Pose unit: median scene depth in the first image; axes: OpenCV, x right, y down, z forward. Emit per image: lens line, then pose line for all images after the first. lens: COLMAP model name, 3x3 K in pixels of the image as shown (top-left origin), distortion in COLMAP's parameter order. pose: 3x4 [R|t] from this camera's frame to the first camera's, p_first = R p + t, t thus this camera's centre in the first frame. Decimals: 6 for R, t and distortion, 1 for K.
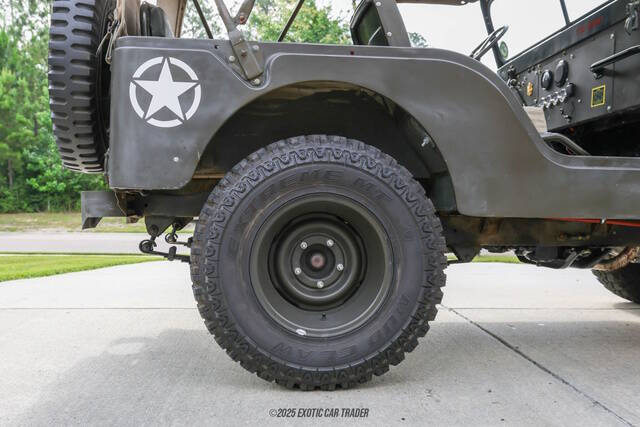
lens RADIAL K [[630.3, 0, 319.6], [0, 630.3, 197.8], [0, 0, 1]] dist [0.002738, 0.011187]
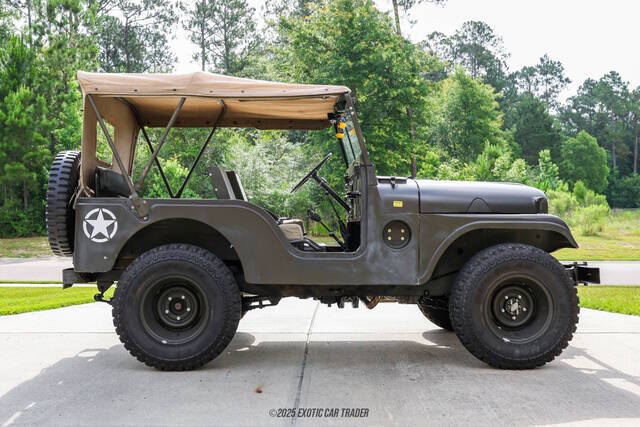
lens RADIAL K [[713.8, 0, 321.9], [0, 713.8, 181.2], [0, 0, 1]] dist [0.014442, 0.027447]
pose [[0.997941, -0.010011, -0.063345, 0.599545], [0.007138, 0.998942, -0.045424, -0.188988], [0.063732, 0.044878, 0.996957, -1.236525]]
